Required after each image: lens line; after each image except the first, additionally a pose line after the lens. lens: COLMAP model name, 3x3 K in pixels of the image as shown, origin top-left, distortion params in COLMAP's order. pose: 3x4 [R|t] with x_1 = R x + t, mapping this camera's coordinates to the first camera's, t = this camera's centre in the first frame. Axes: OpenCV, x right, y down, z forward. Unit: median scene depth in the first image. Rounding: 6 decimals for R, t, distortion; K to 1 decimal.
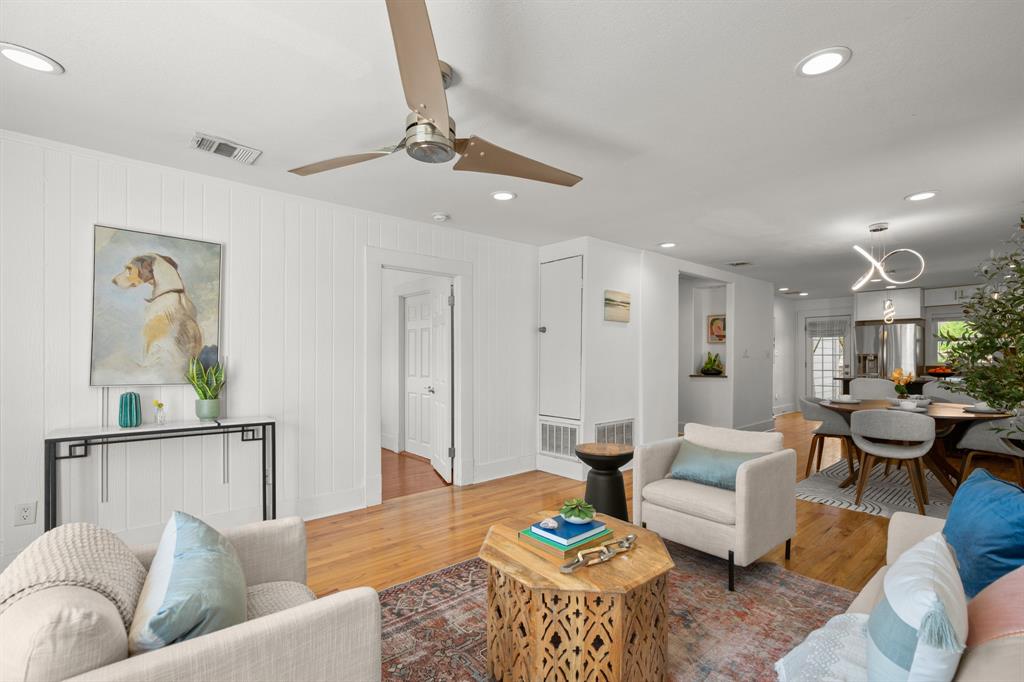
lens RADIAL K [[481.8, 0, 516.7], [0, 481.8, 350.0], [0, 0, 1]] dist [-0.002598, -0.000031]
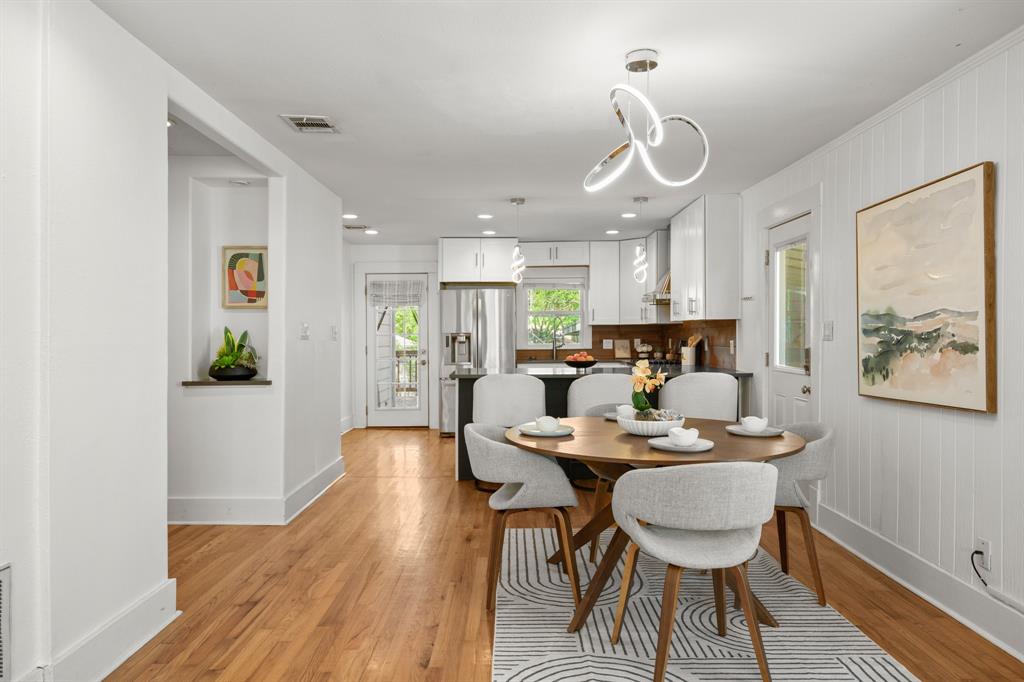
lens RADIAL K [[688.5, 0, 510.2], [0, 688.5, 338.4], [0, 0, 1]] dist [0.030870, -0.000369]
pose [[0.668523, -0.006258, 0.743665, 0.098529], [-0.004800, 0.999907, 0.012730, 0.004413], [-0.743676, -0.012079, 0.668431, 0.377845]]
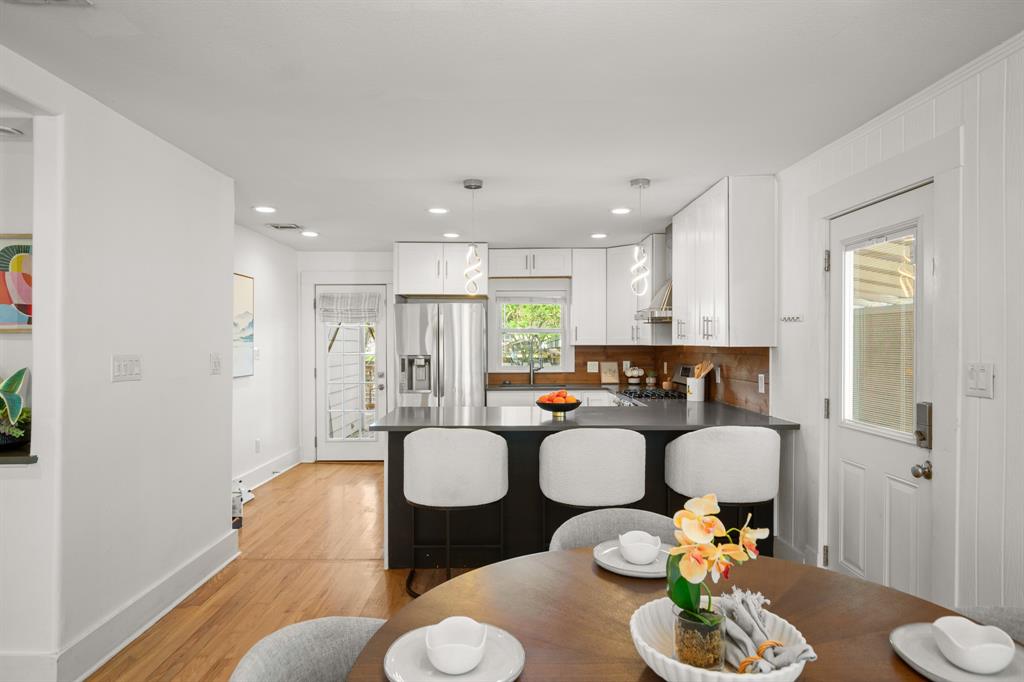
lens RADIAL K [[589.5, 0, 518.2], [0, 589.5, 339.6], [0, 0, 1]] dist [-0.000086, 0.000184]
pose [[0.652694, 0.002476, 0.757618, 0.345554], [-0.008447, 0.999956, 0.004009, -0.014694], [-0.757575, -0.009017, 0.652686, 0.550418]]
